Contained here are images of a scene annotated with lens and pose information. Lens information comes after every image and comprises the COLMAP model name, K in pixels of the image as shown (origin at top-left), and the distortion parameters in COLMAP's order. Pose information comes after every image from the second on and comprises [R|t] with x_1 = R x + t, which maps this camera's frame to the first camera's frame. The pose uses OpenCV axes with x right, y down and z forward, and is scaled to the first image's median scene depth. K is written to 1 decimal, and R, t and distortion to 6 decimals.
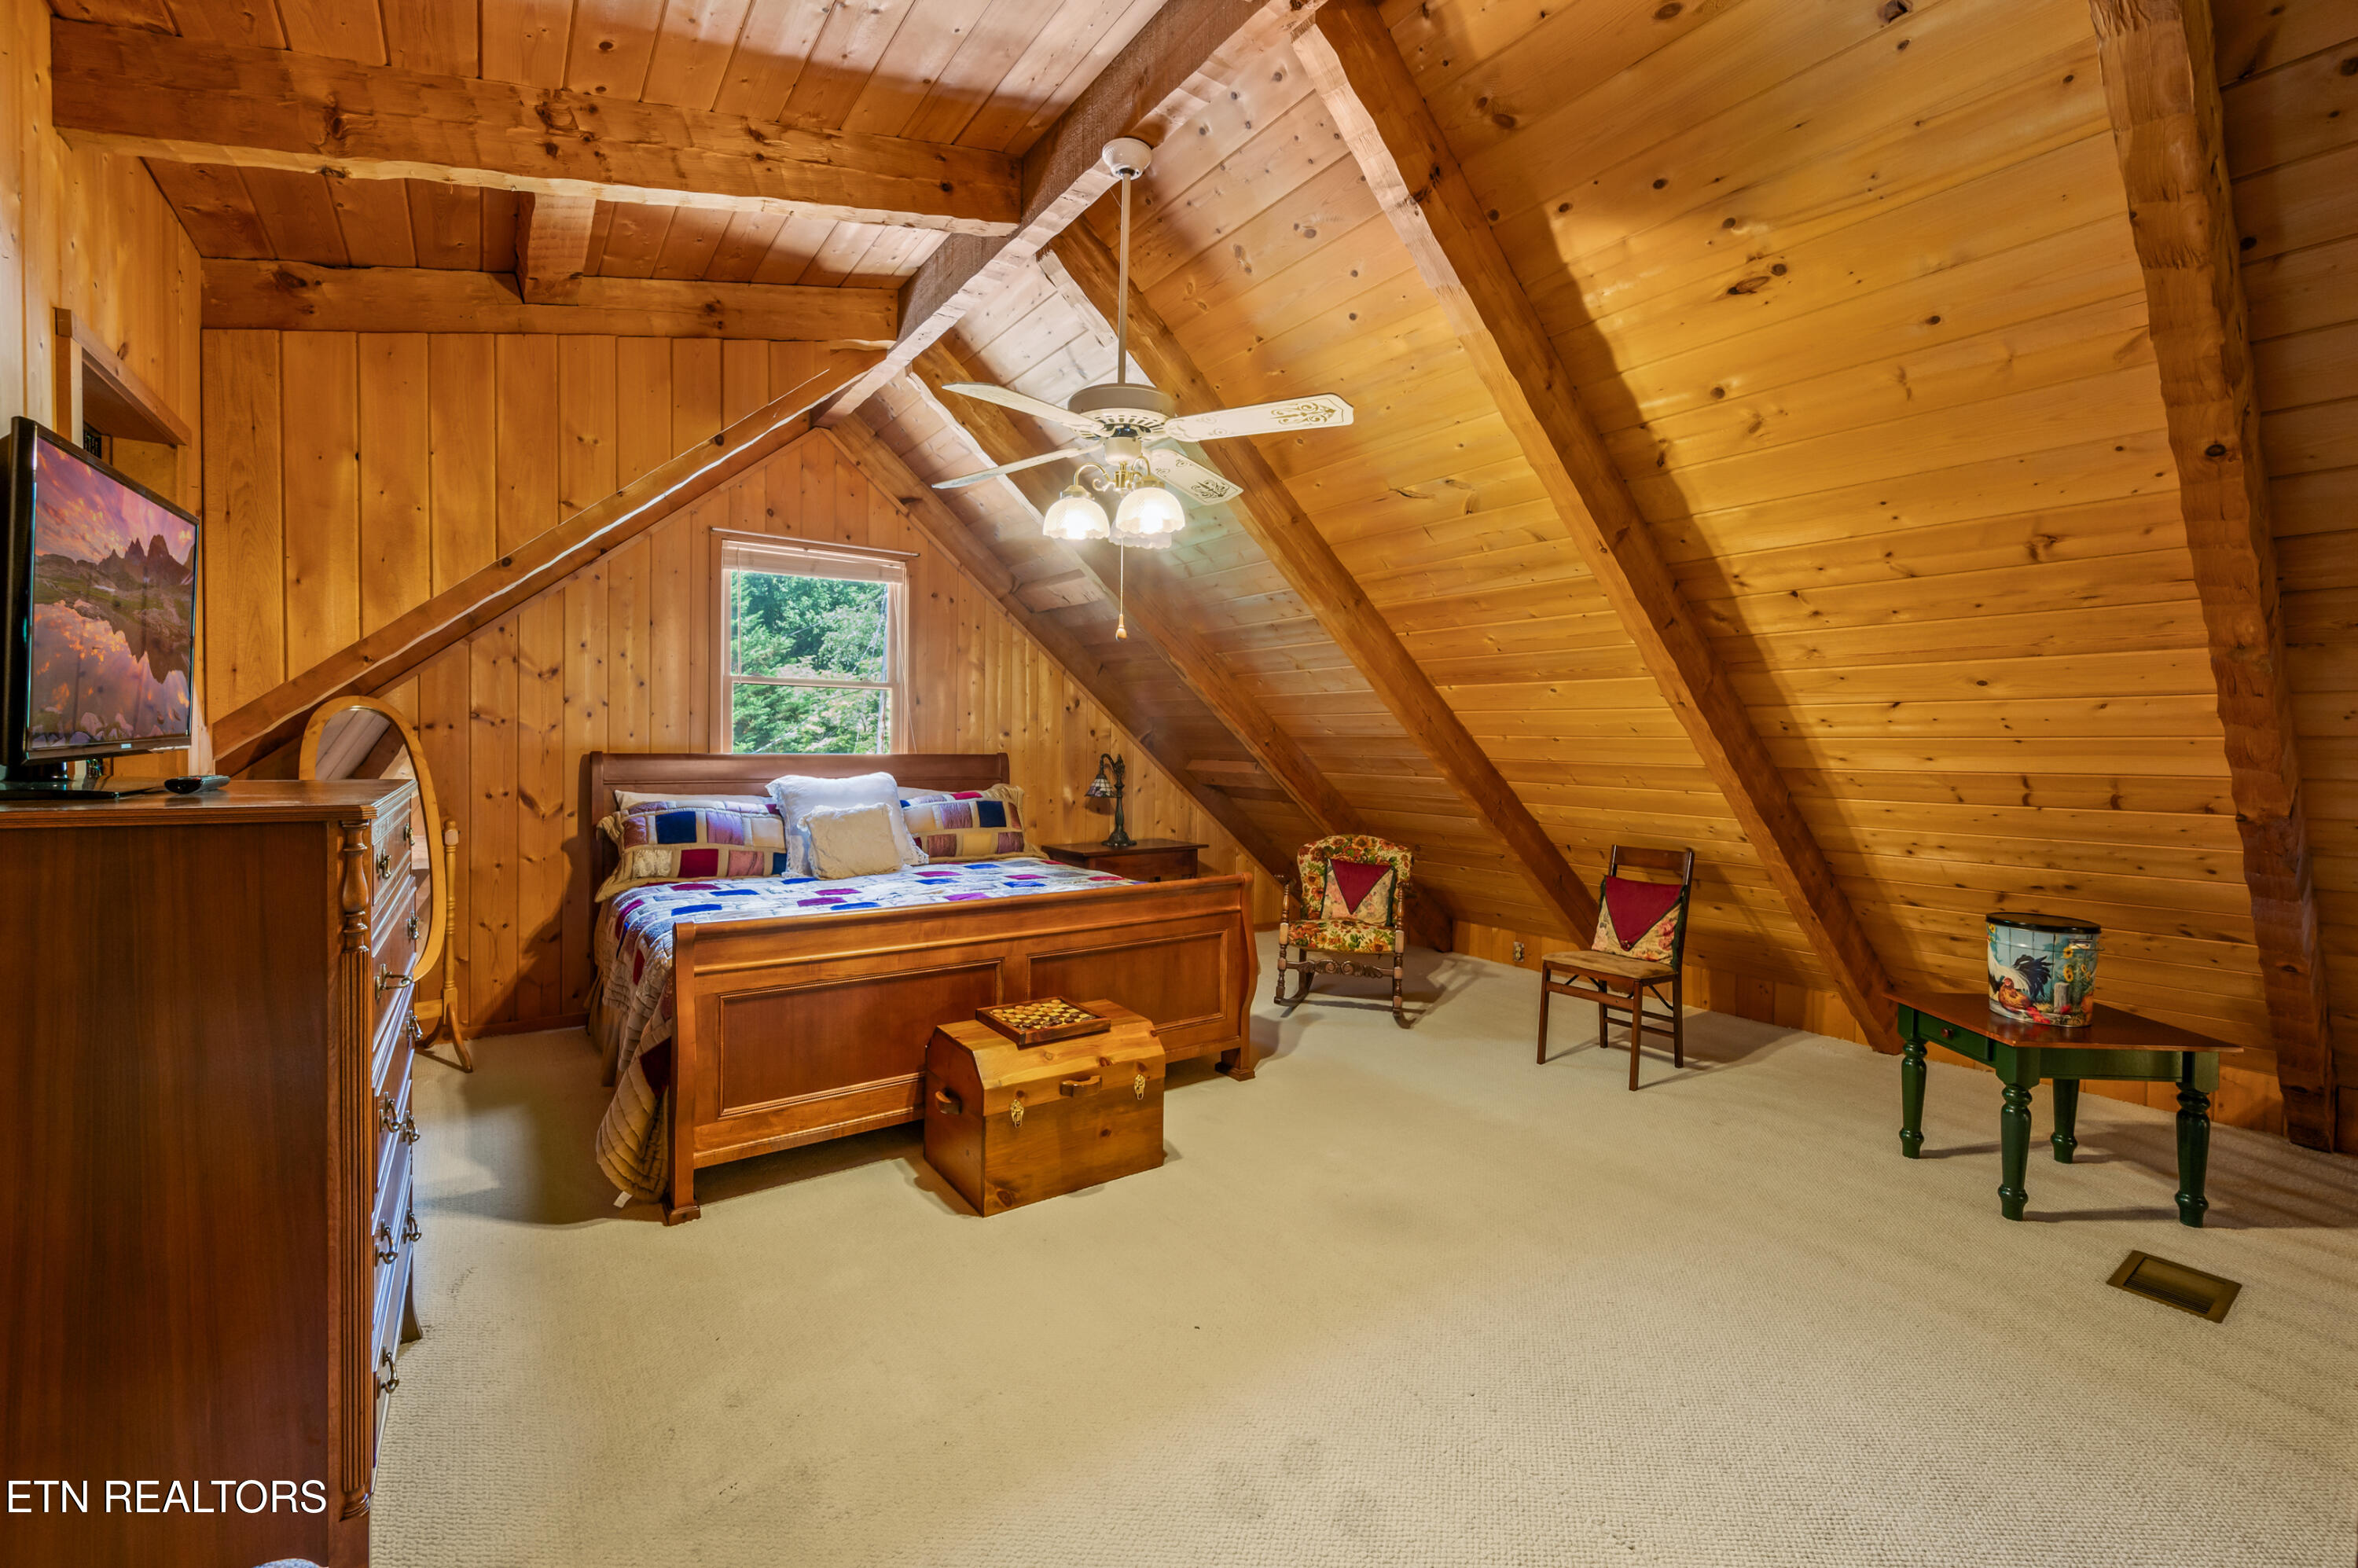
lens RADIAL K [[948.2, 0, 1179.5], [0, 948.2, 764.1], [0, 0, 1]] dist [-0.000978, -0.000182]
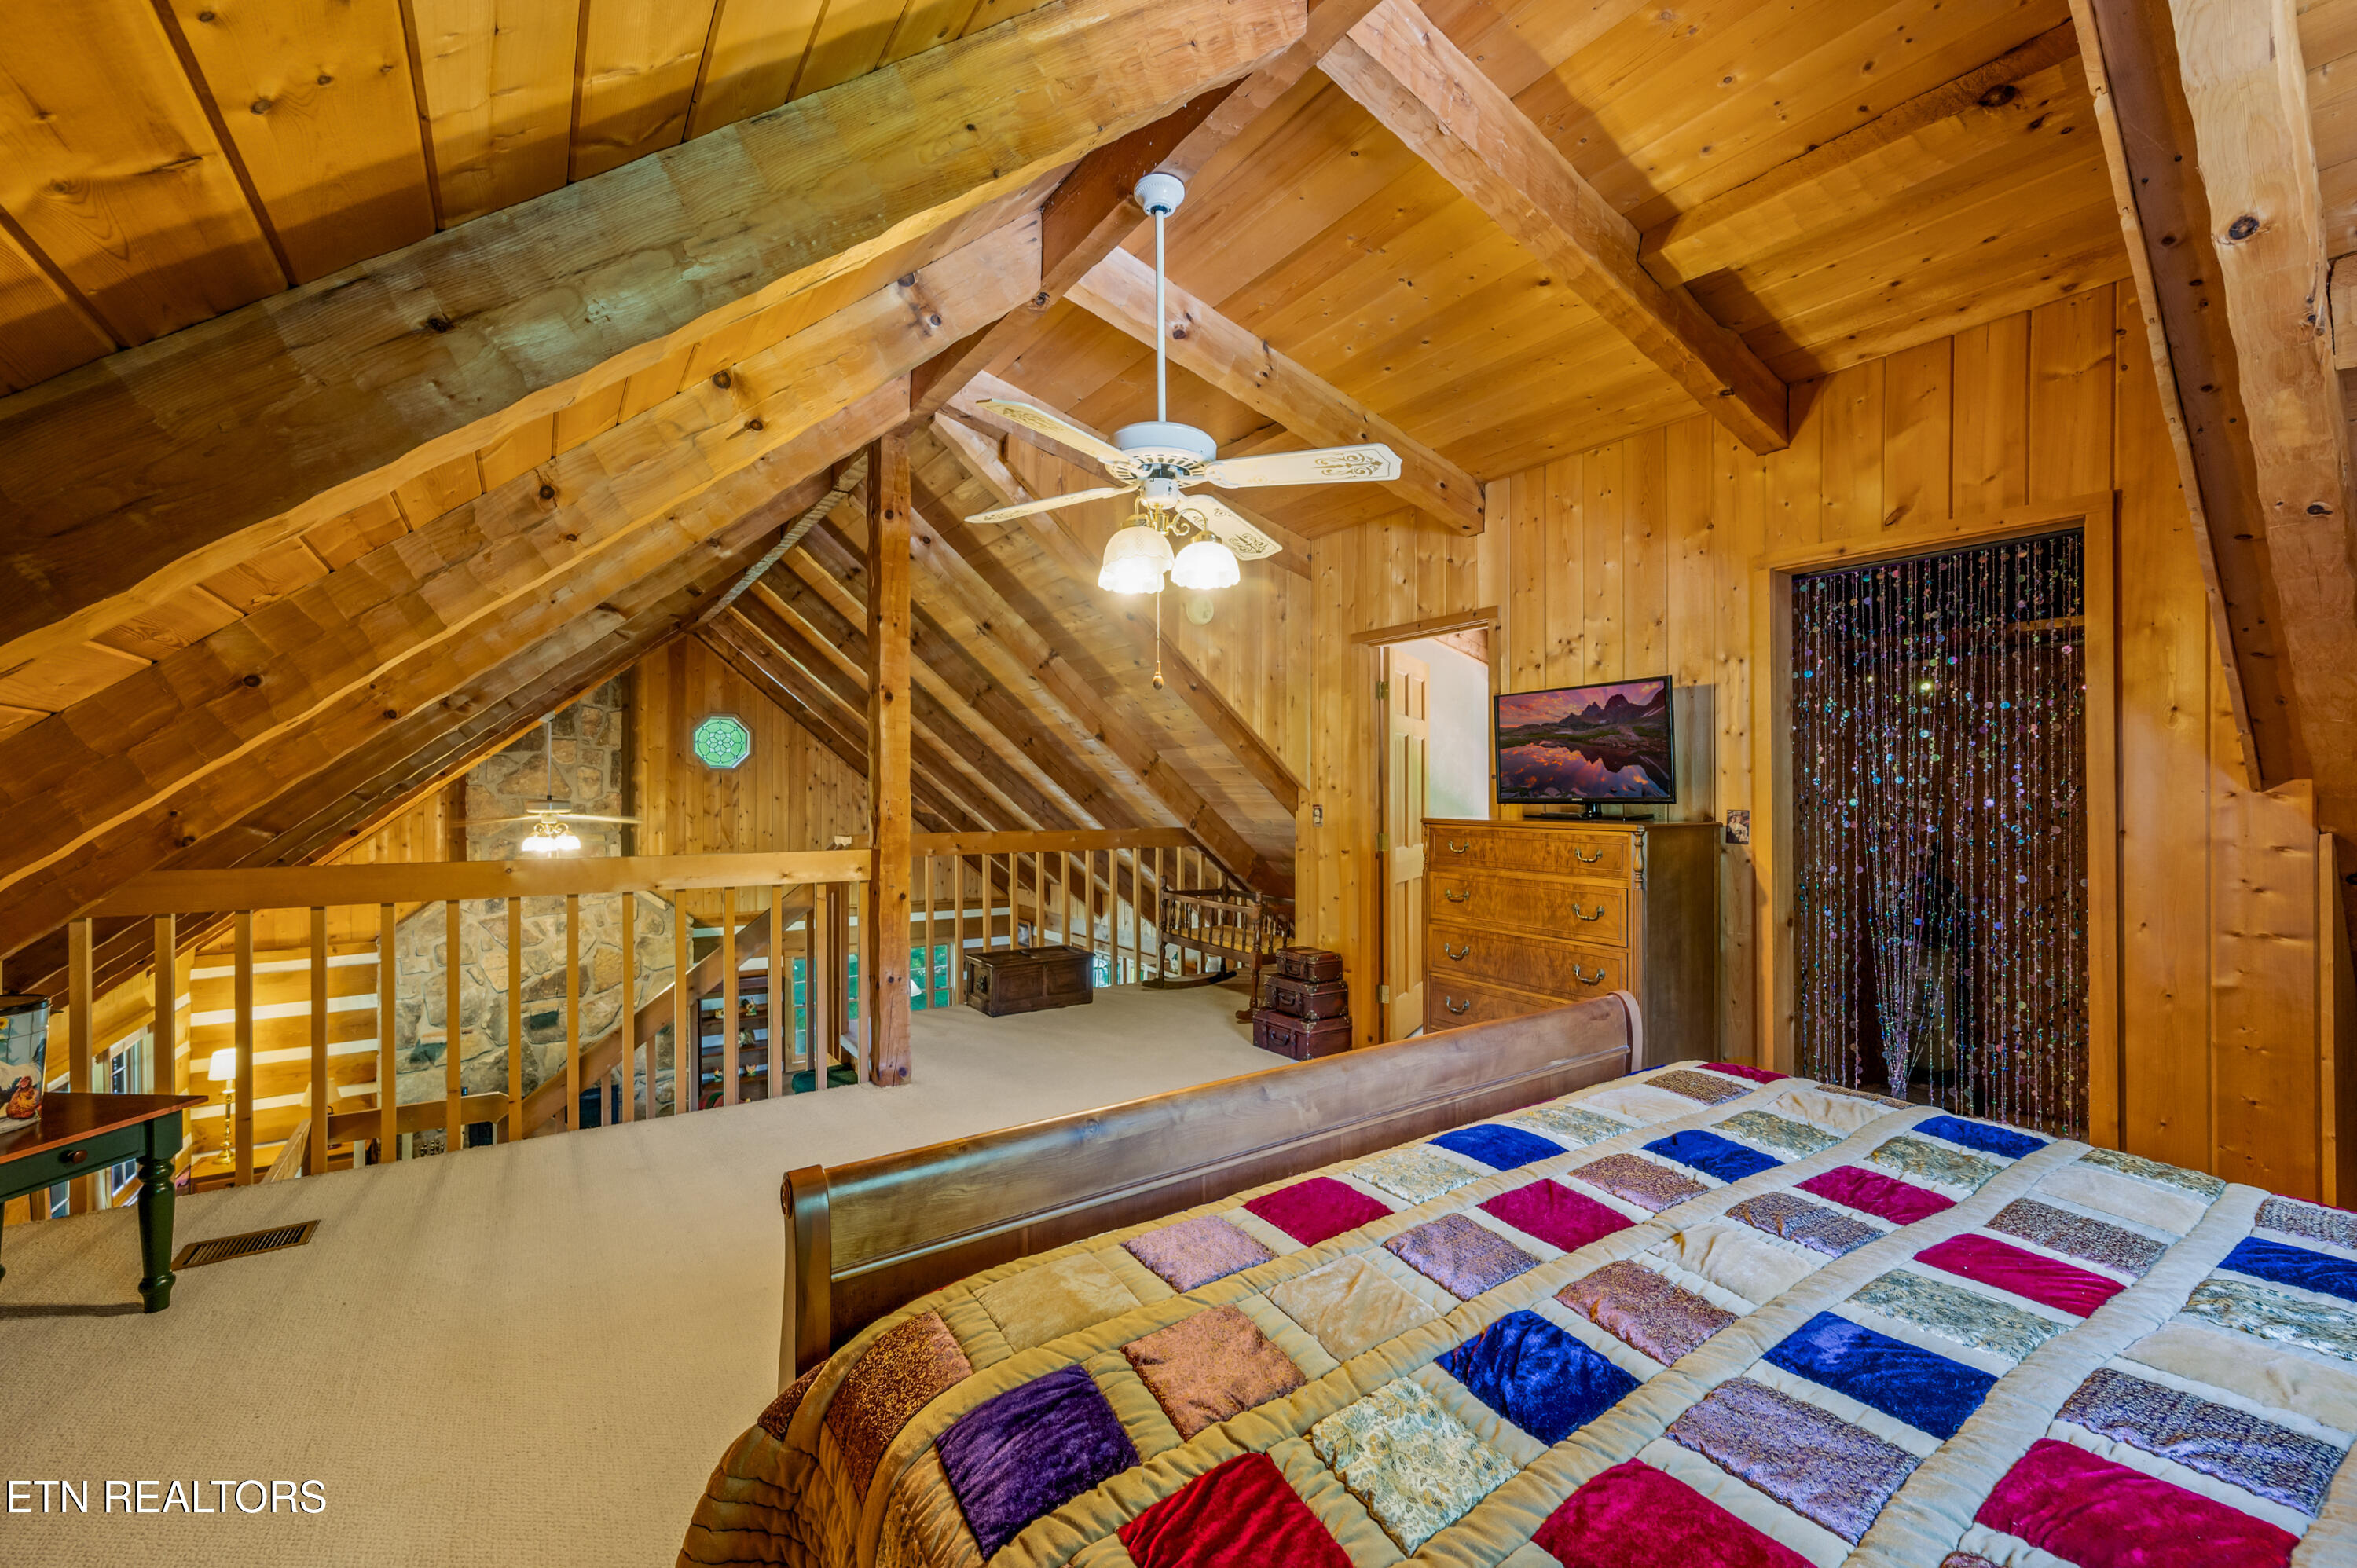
lens RADIAL K [[947.8, 0, 1177.6], [0, 947.8, 788.3], [0, 0, 1]] dist [-0.000978, -0.000182]
pose [[-0.999457, -0.013358, 0.030115, -0.113273], [-0.012684, 0.999667, 0.022467, -0.049625], [-0.030405, 0.022073, -0.999294, 1.916690]]
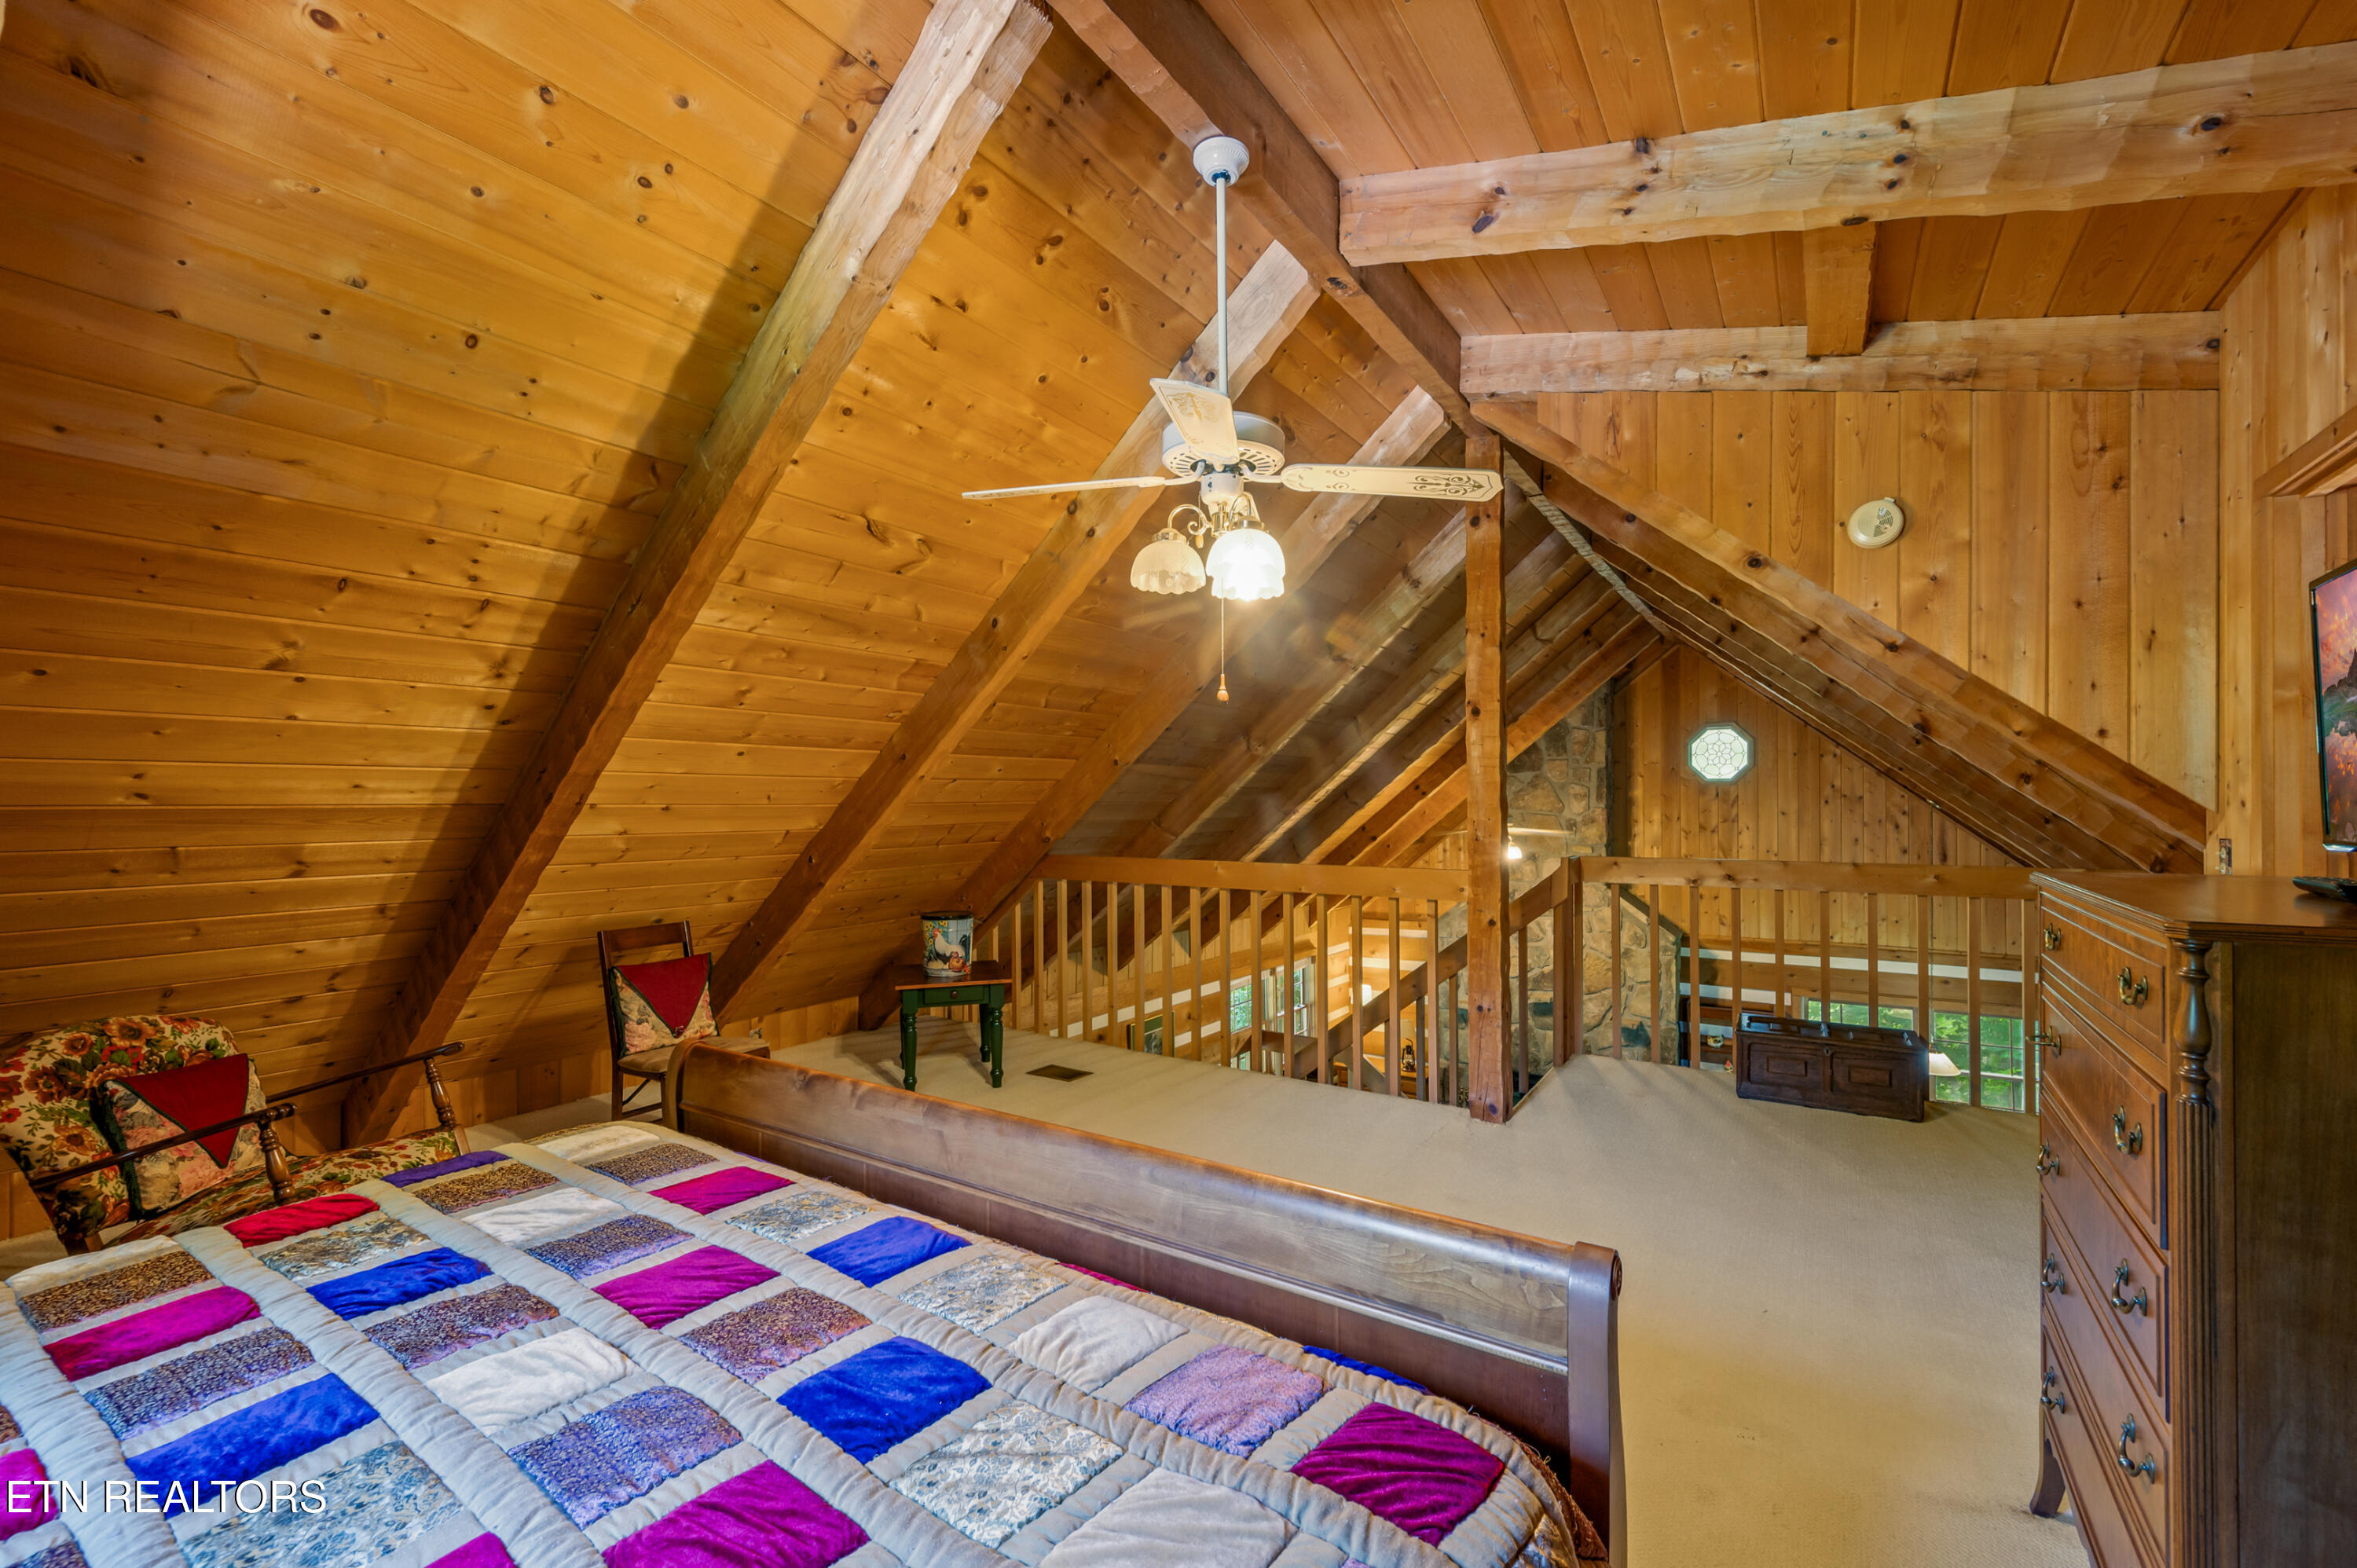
lens RADIAL K [[947.8, 0, 1173.3], [0, 947.8, 800.0], [0, 0, 1]] dist [-0.000978, -0.000182]
pose [[-0.344192, -0.006701, 0.938875, -0.848415], [0.023231, 0.999608, 0.015651, -0.055387], [-0.938612, 0.027198, -0.343901, 1.320995]]
